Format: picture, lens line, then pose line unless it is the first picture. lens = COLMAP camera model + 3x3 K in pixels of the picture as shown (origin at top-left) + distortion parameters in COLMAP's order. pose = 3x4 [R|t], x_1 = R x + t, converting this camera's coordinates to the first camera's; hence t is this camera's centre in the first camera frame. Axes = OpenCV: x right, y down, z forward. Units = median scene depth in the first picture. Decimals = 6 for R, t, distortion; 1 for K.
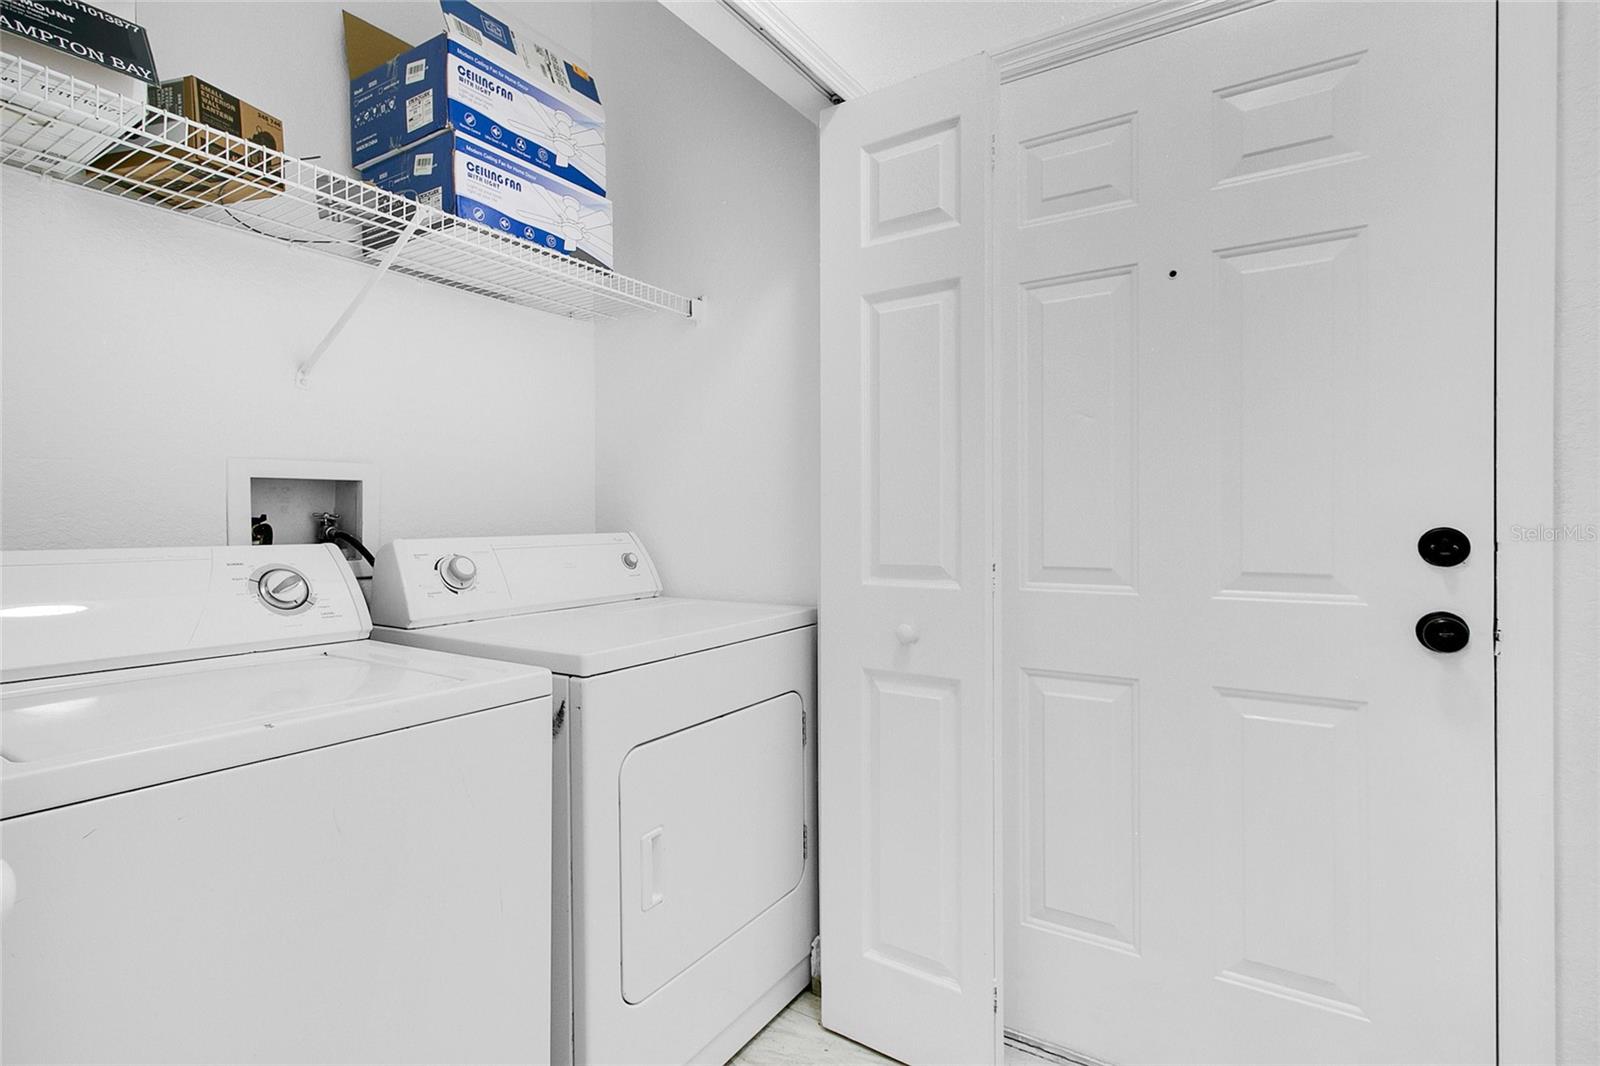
lens RADIAL K [[790.5, 0, 798.8], [0, 790.5, 528.1], [0, 0, 1]] dist [-0.003868, -0.000072]
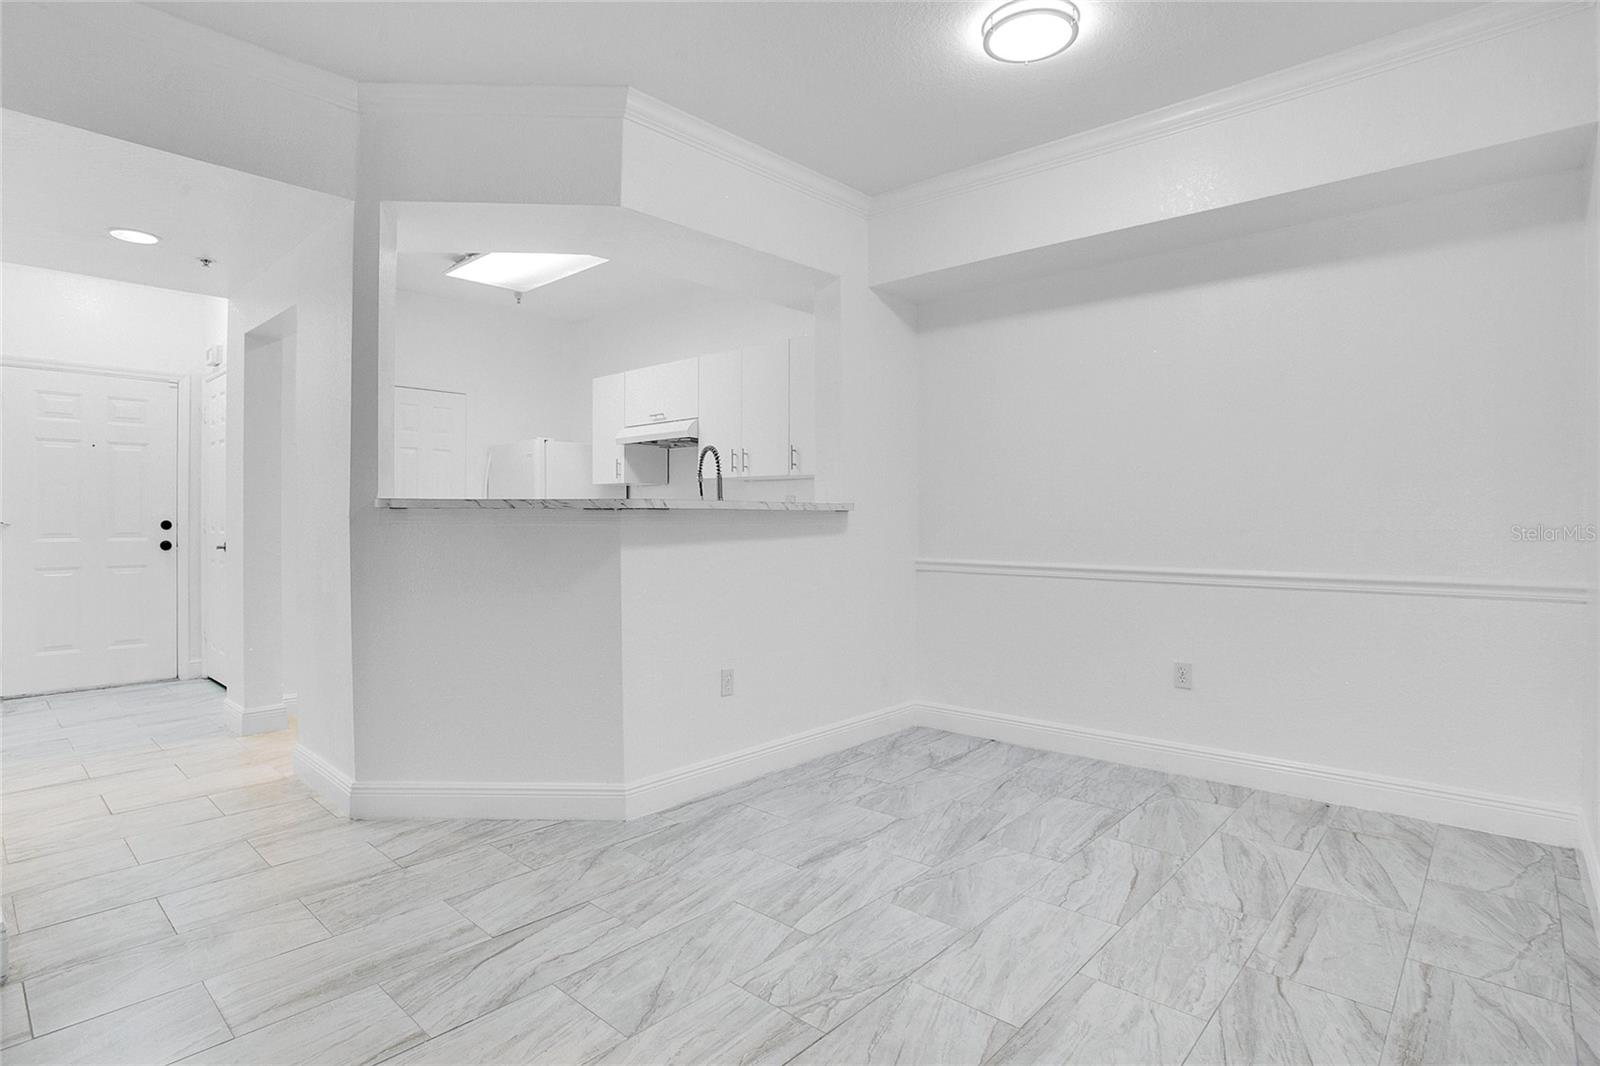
lens RADIAL K [[790.5, 0, 805.4], [0, 790.5, 536.1], [0, 0, 1]] dist [-0.003868, -0.000072]
pose [[0.176659, -0.009402, 0.984227, -3.020622], [0.006882, 0.999942, 0.008316, 0.068318], [-0.984248, 0.005305, 0.176714, -3.449773]]
